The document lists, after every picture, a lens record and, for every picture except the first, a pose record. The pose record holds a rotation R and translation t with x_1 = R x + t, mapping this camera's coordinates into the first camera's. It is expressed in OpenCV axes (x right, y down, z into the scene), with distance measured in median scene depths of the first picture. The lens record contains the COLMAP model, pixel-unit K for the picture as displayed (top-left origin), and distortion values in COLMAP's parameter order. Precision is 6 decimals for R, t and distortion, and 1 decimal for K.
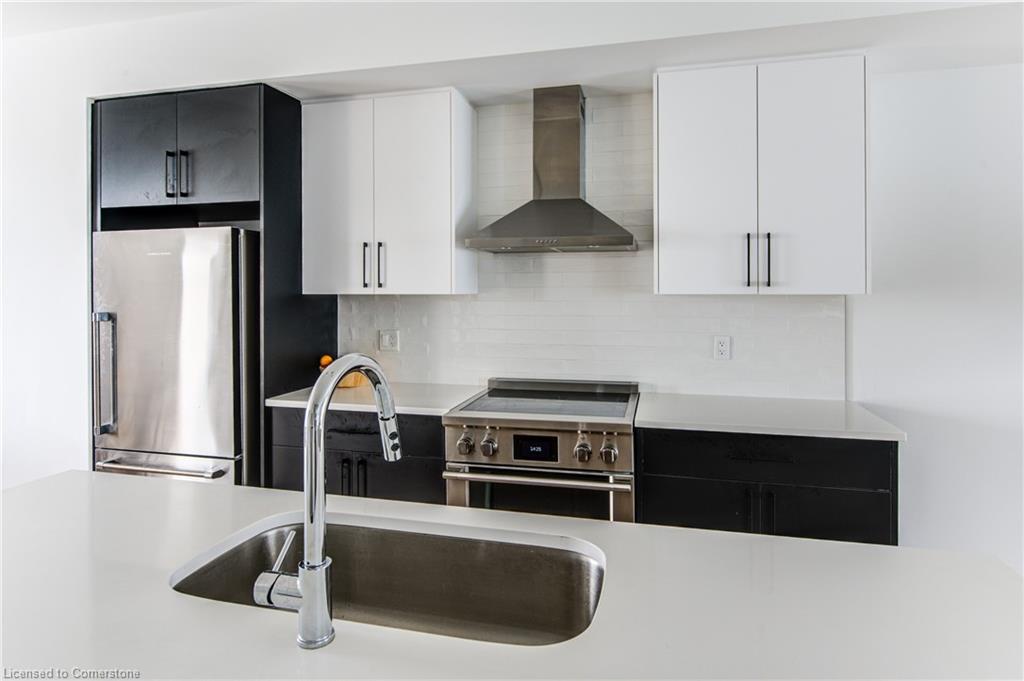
lens RADIAL K [[600.7, 0, 506.1], [0, 600.7, 295.1], [0, 0, 1]] dist [-0.004622, -0.003065]
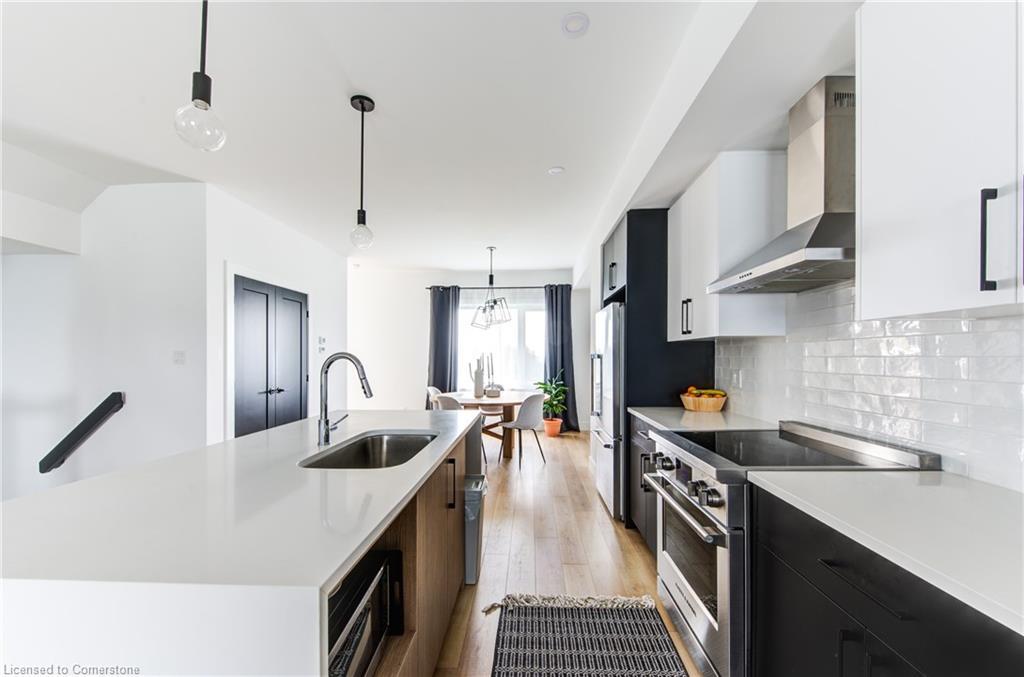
lens RADIAL K [[406.0, 0, 516.2], [0, 406.0, 358.0], [0, 0, 1]] dist [-0.002939, -0.002329]
pose [[0.219735, 0.003867, -0.975552, 0.568215], [-0.004271, 0.999986, 0.003002, 0.039412], [0.975550, 0.003507, 0.219748, 0.450012]]
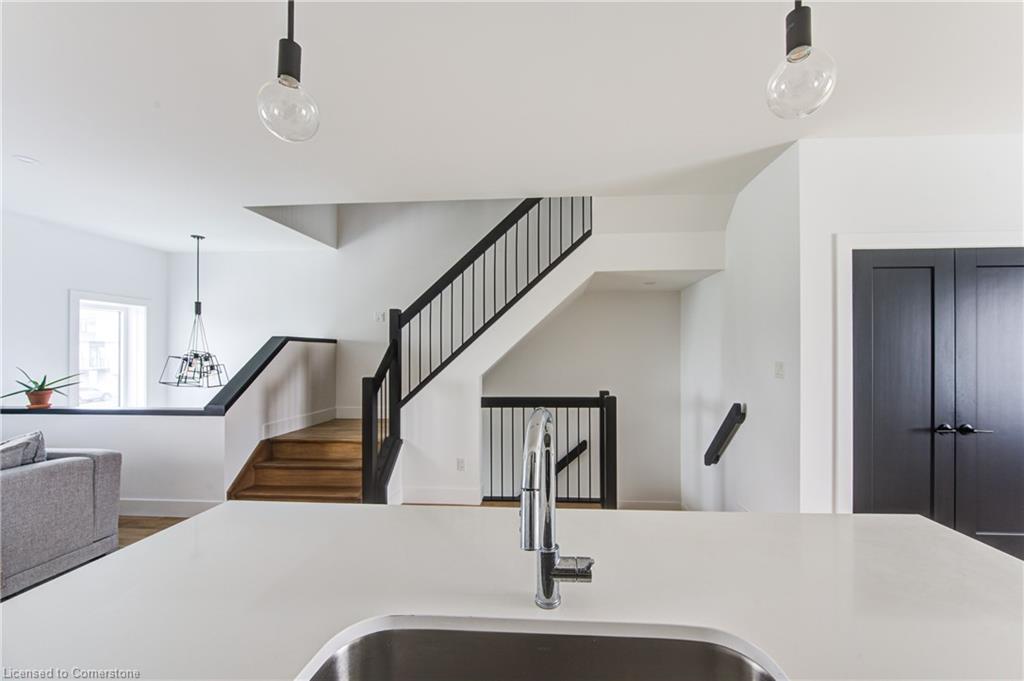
lens RADIAL K [[401.6, 0, 530.4], [0, 401.6, 351.7], [0, 0, 1]] dist [-0.006509, -0.001244]
pose [[-0.981468, 0.003292, -0.191600, -0.025199], [0.002885, 0.999993, 0.002405, -0.002490], [0.191606, 0.001808, -0.981470, 0.571689]]
